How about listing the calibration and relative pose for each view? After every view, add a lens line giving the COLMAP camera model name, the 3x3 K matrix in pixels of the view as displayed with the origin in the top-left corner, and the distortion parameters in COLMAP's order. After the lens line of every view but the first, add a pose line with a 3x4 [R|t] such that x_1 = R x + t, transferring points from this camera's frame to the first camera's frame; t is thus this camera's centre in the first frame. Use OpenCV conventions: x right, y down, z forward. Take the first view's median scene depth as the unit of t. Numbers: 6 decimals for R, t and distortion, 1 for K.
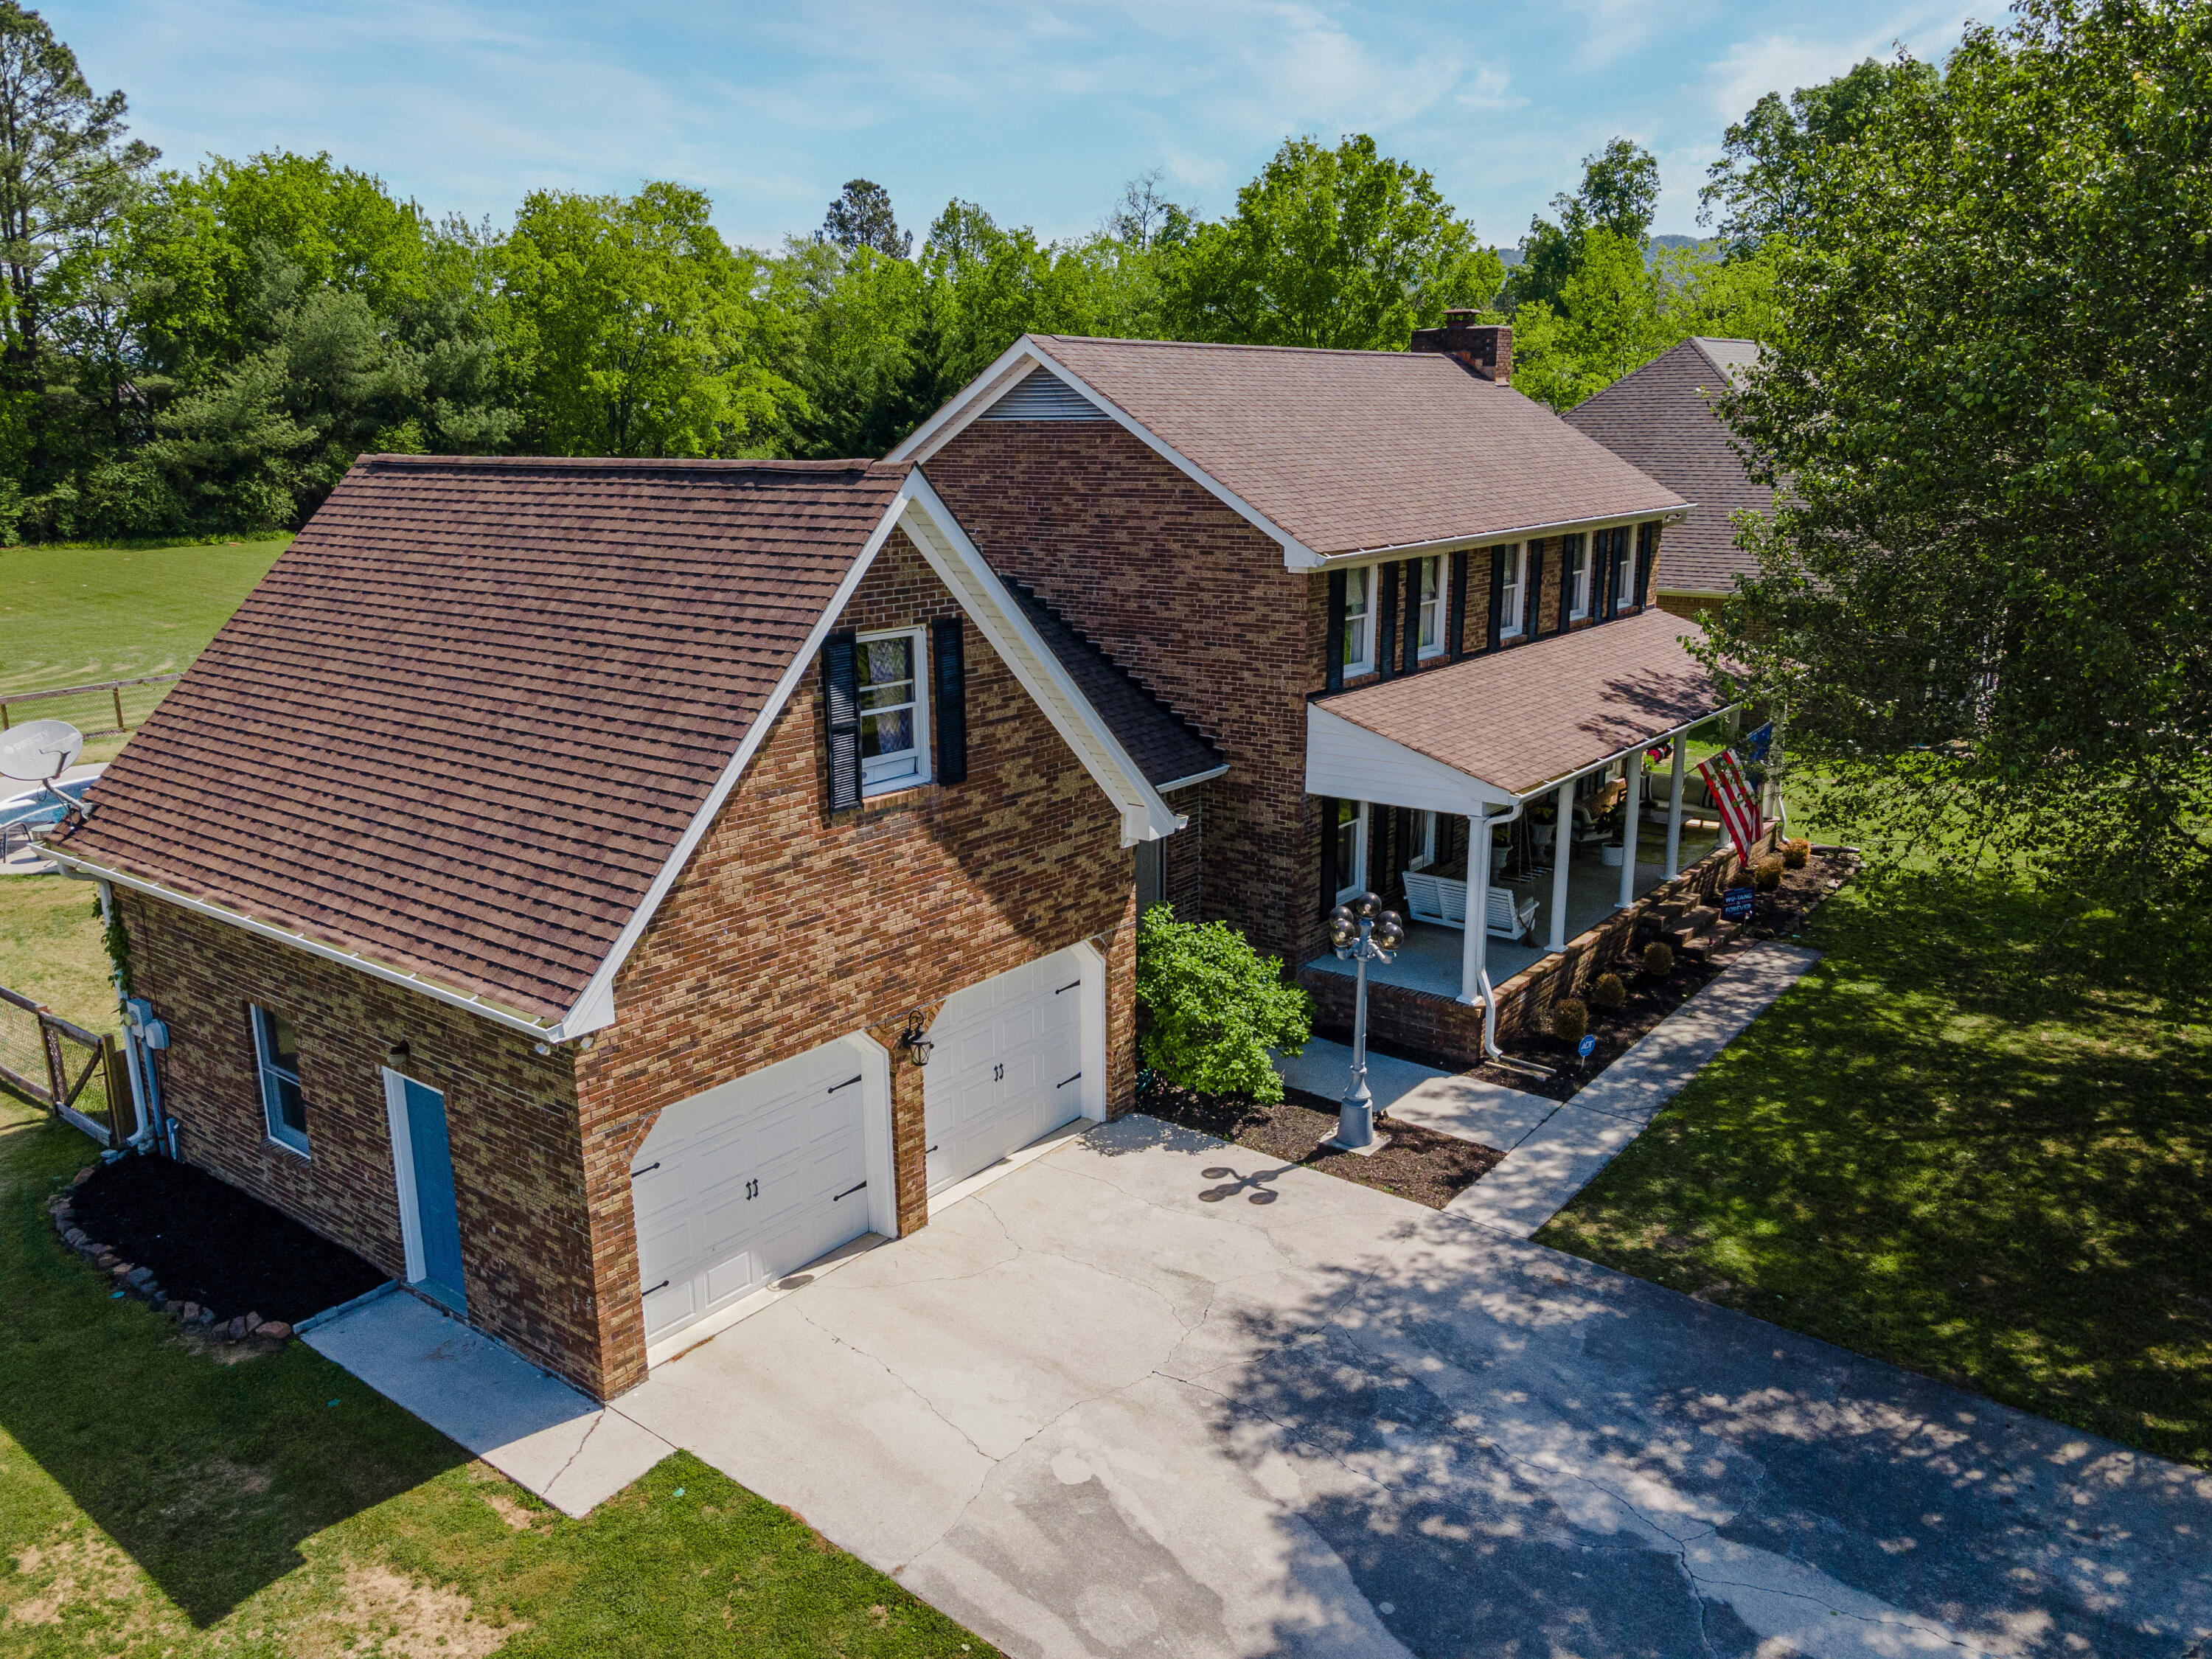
lens RADIAL K [[1611.7, 0, 1094.6], [0, 1611.7, 831.1], [0, 0, 1]] dist [0.017297, 0.035551]
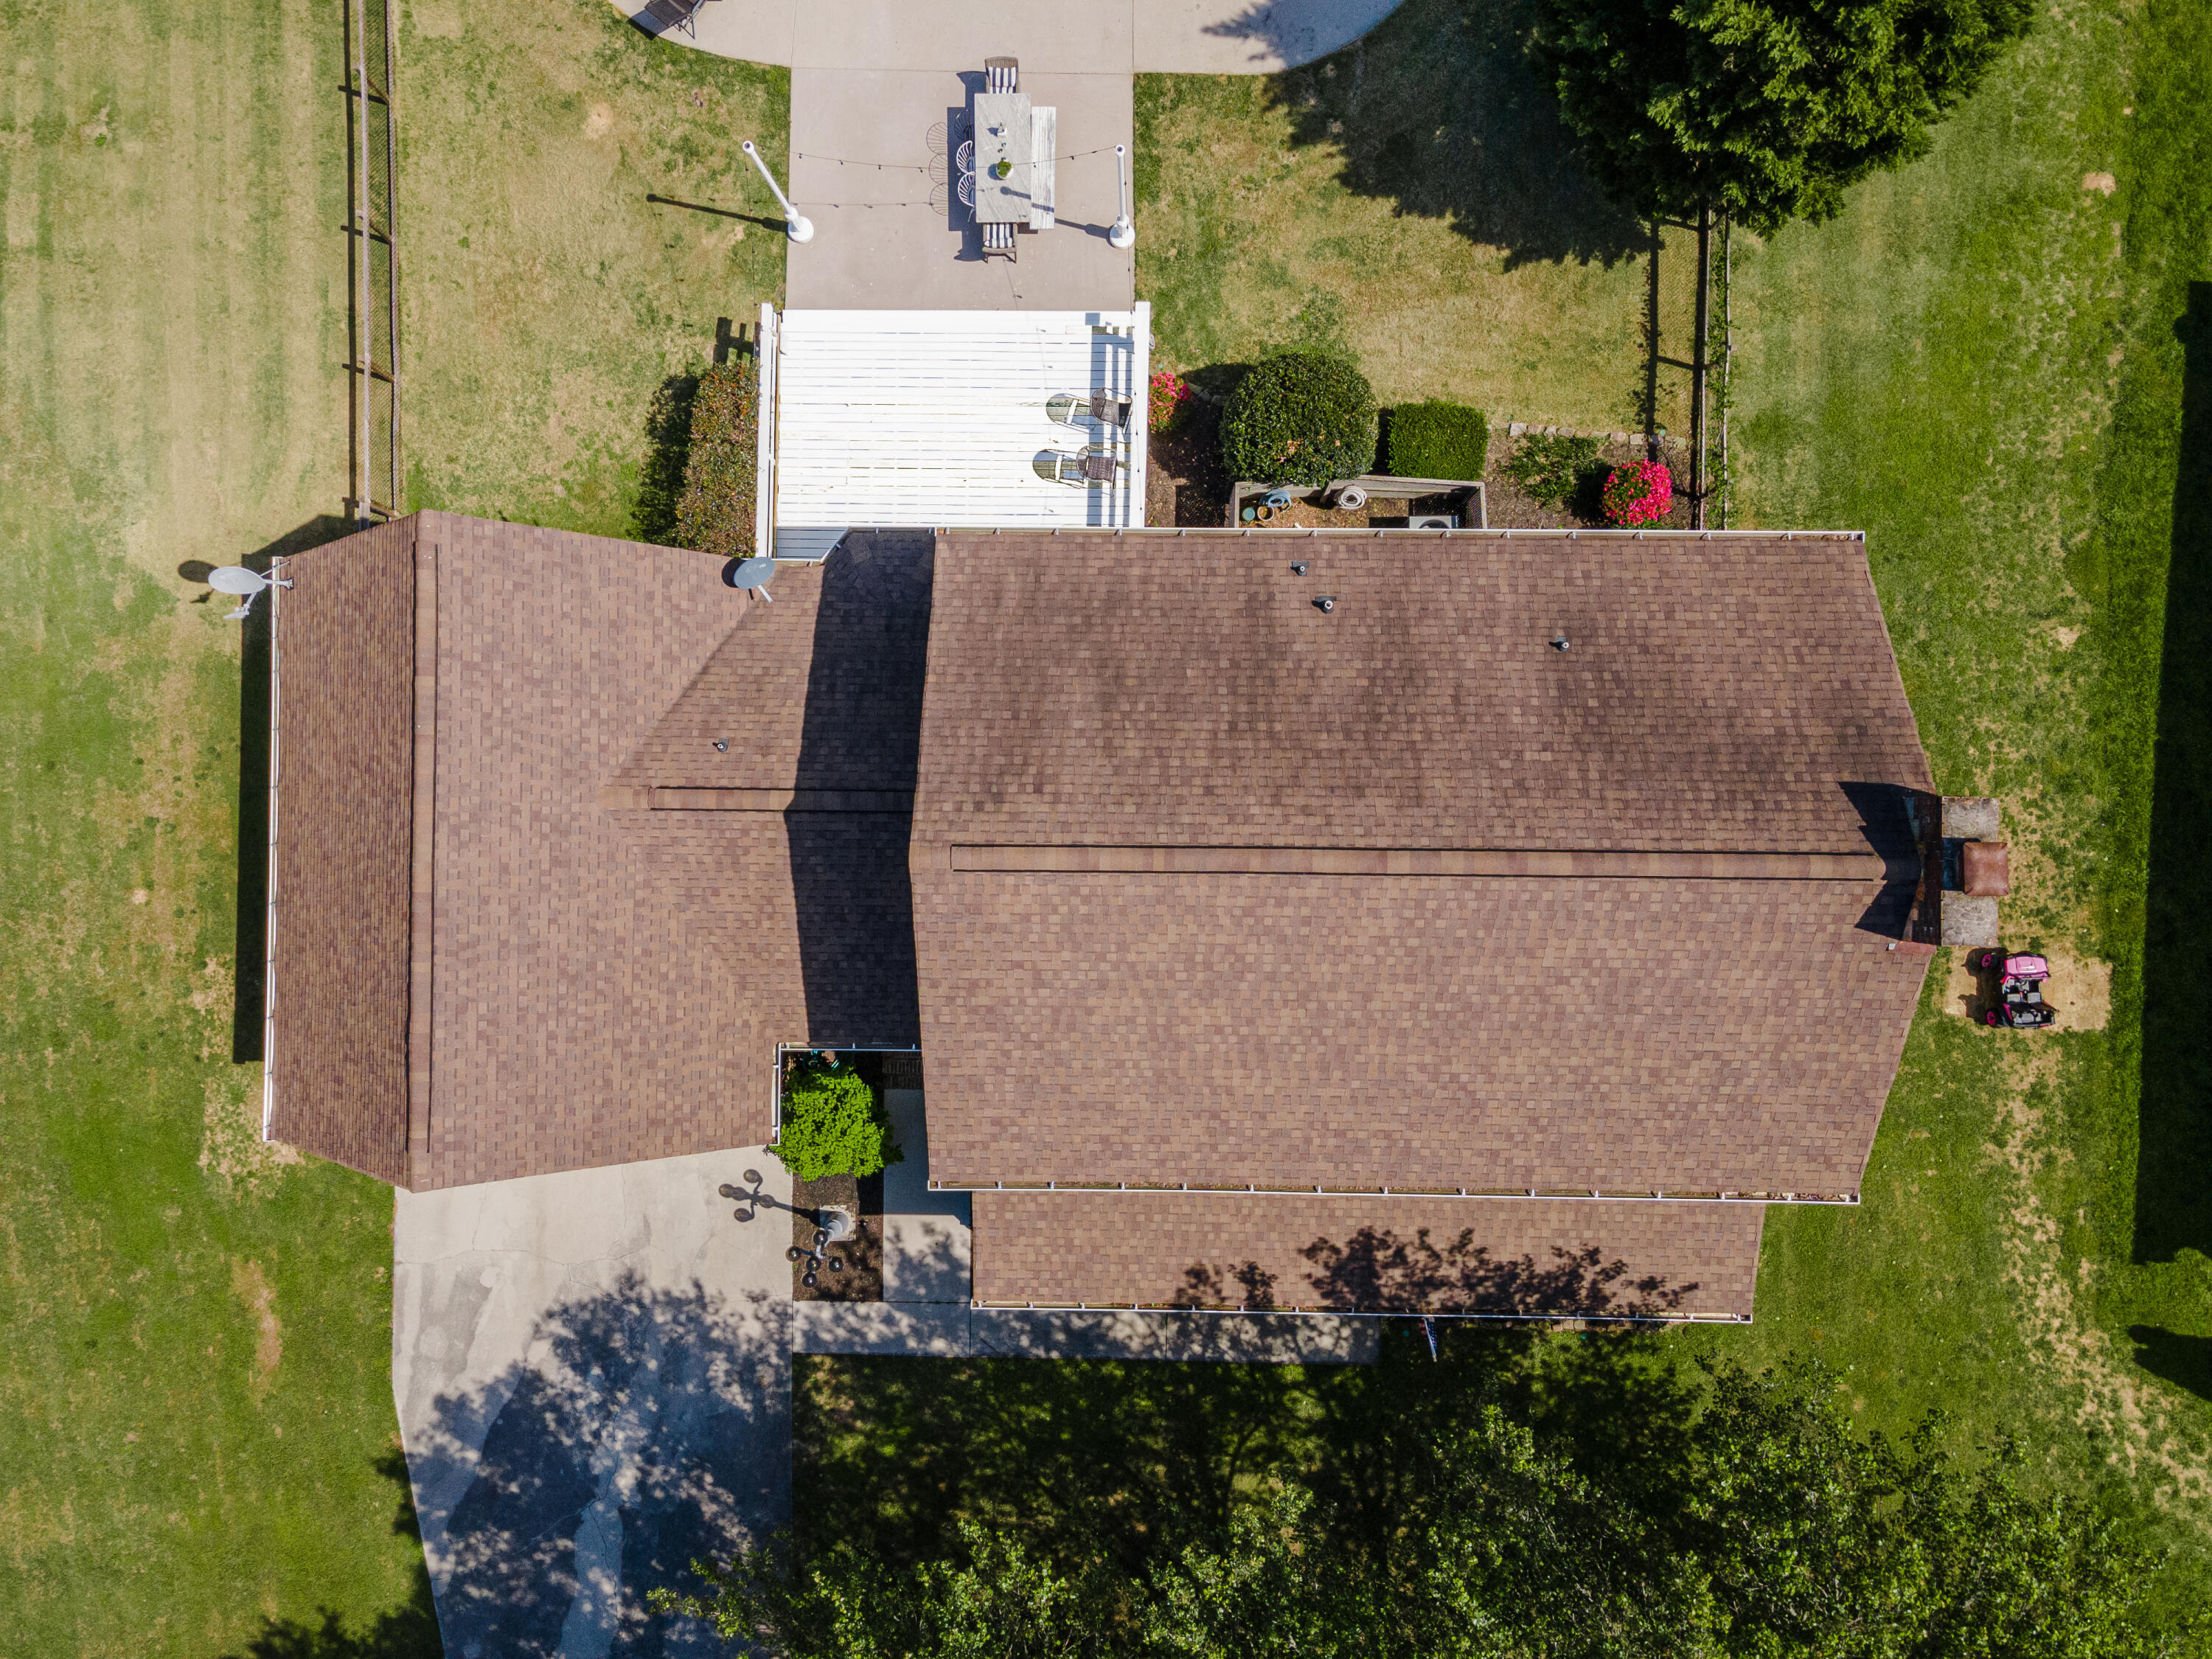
lens RADIAL K [[1568.7, 0, 1106.0], [0, 1568.7, 829.5], [0, 0, 1]] dist [0.038608, 0.002734]
pose [[0.609733, 0.792600, -0.003351, 0.017306], [-0.188304, 0.148963, 0.970748, -1.492106], [0.769914, -0.591266, 0.240078, 1.083150]]
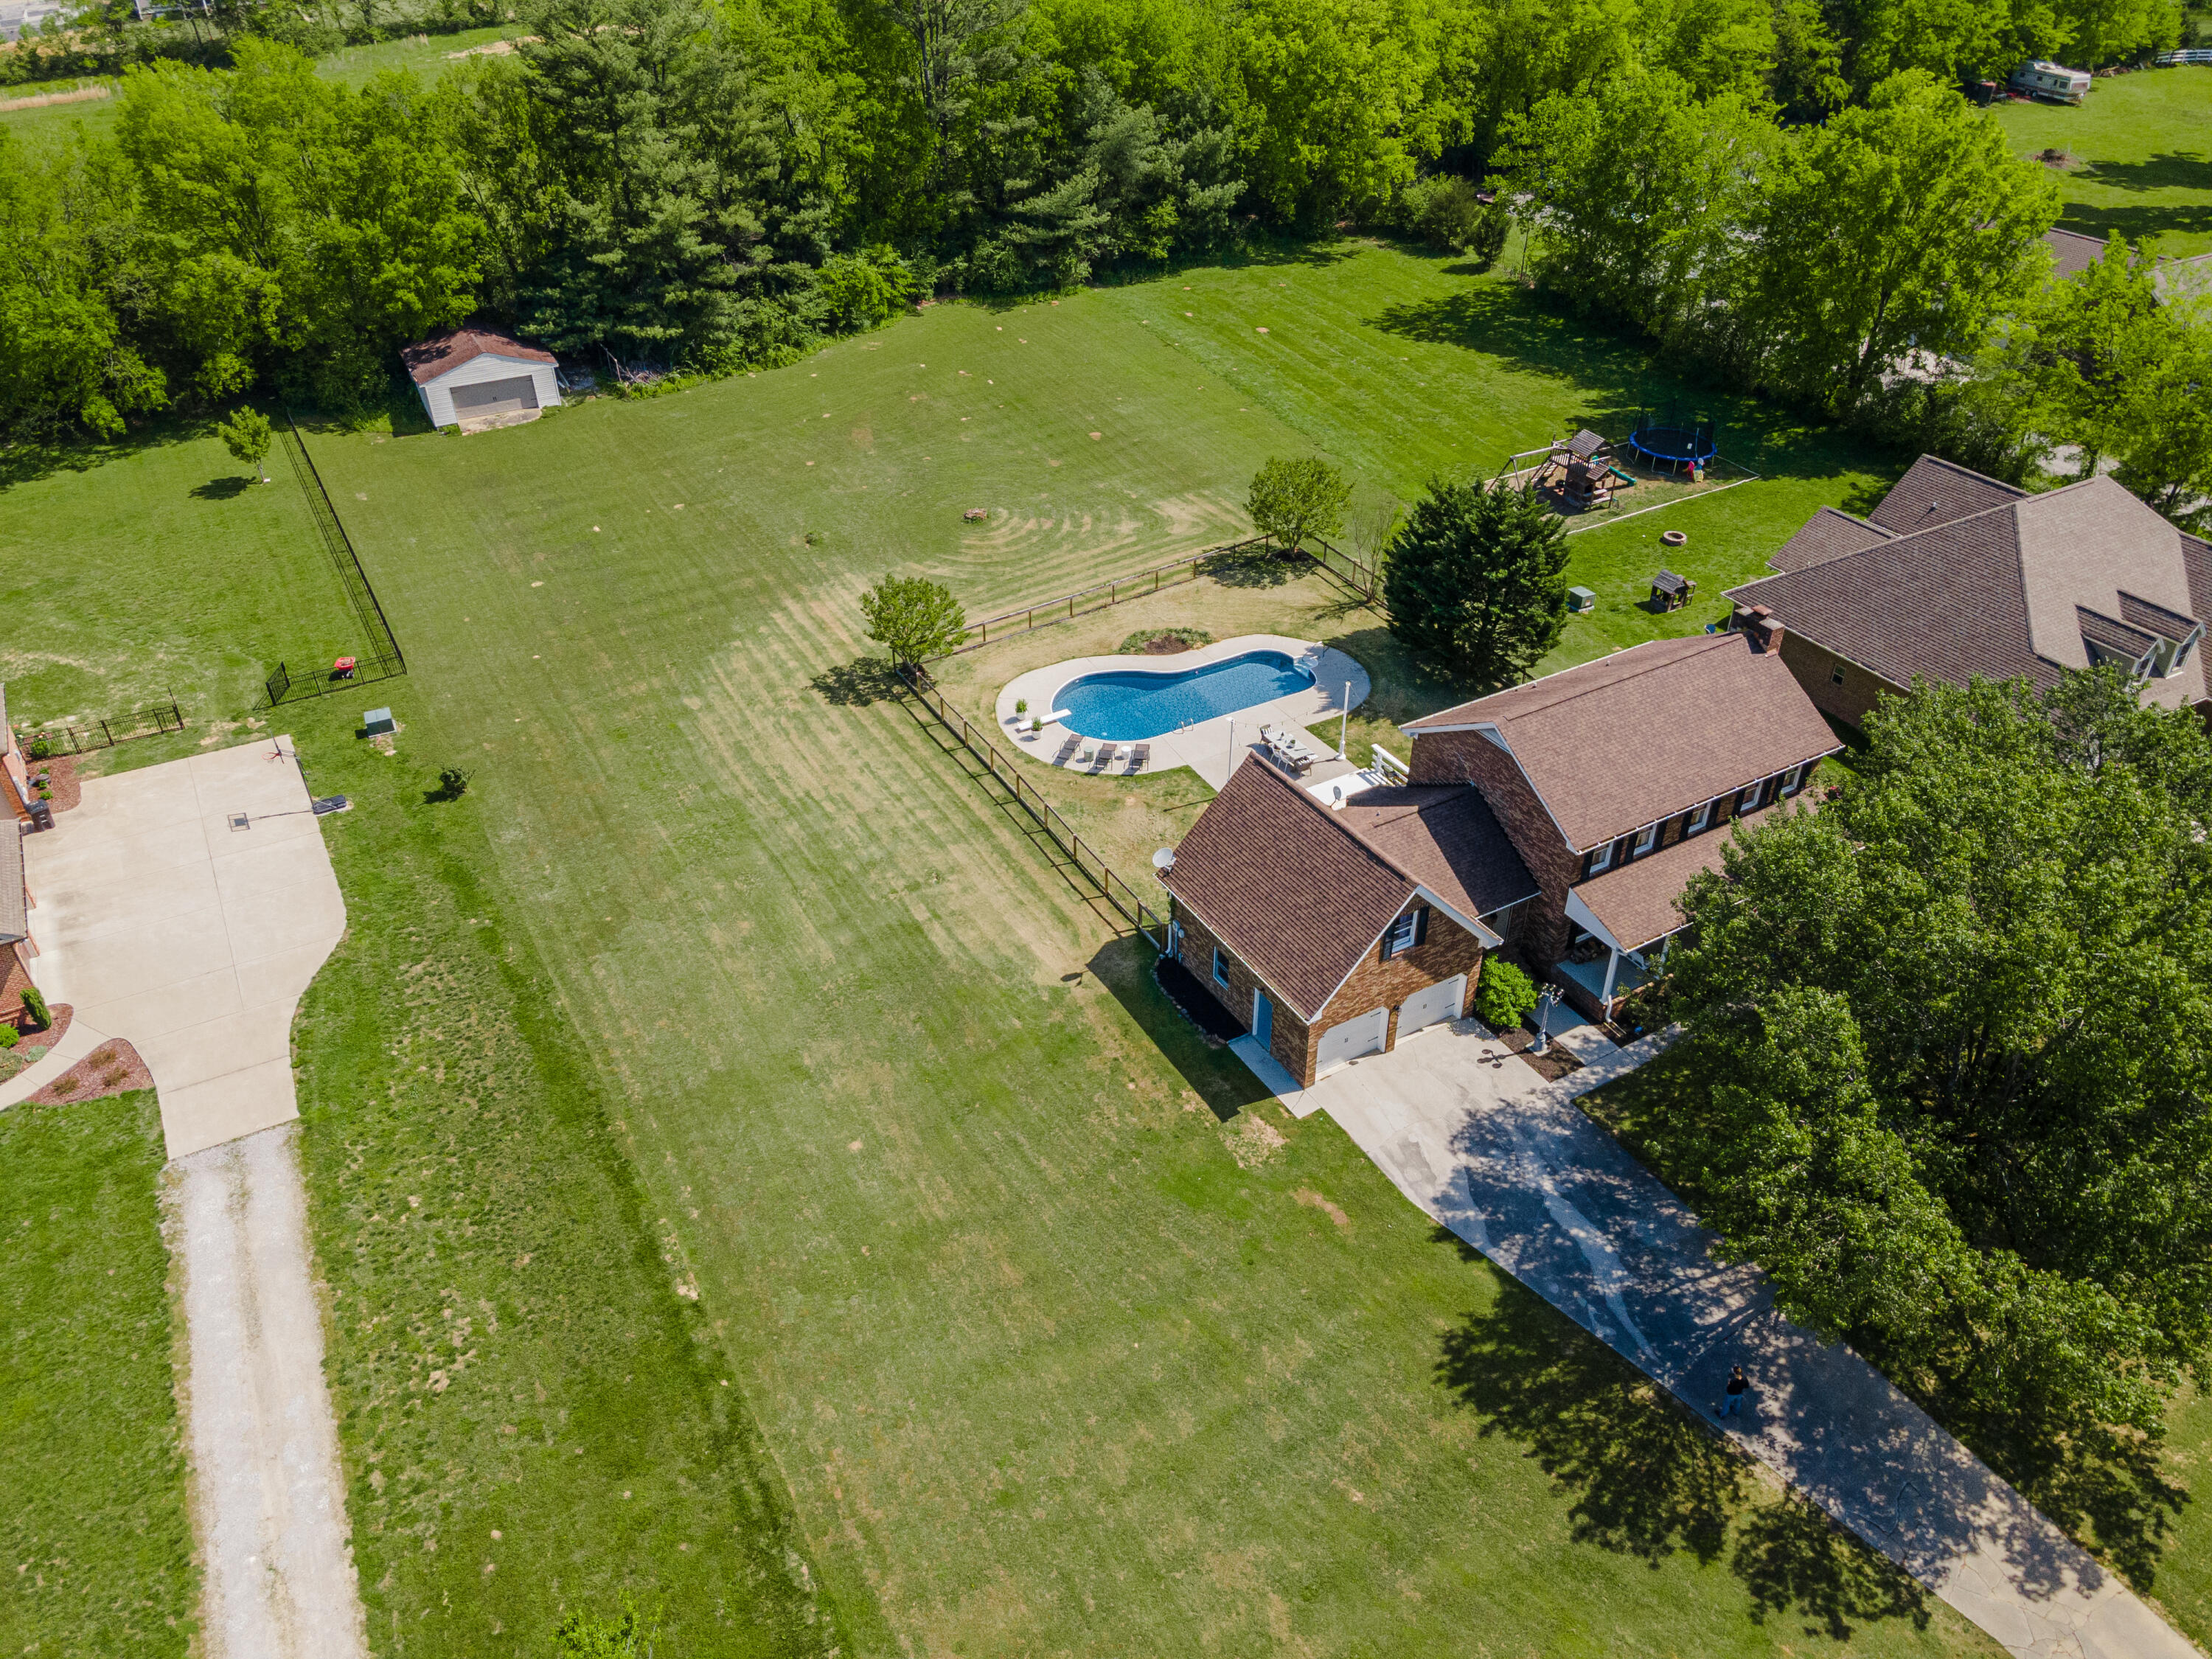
lens RADIAL K [[1611.7, 0, 1094.6], [0, 1611.7, 831.1], [0, 0, 1]] dist [0.017297, 0.035551]
pose [[0.929055, 0.211076, -0.303815, 0.229398], [-0.087394, 0.923233, 0.374170, -1.301563], [0.359471, -0.321073, 0.876181, -1.922159]]
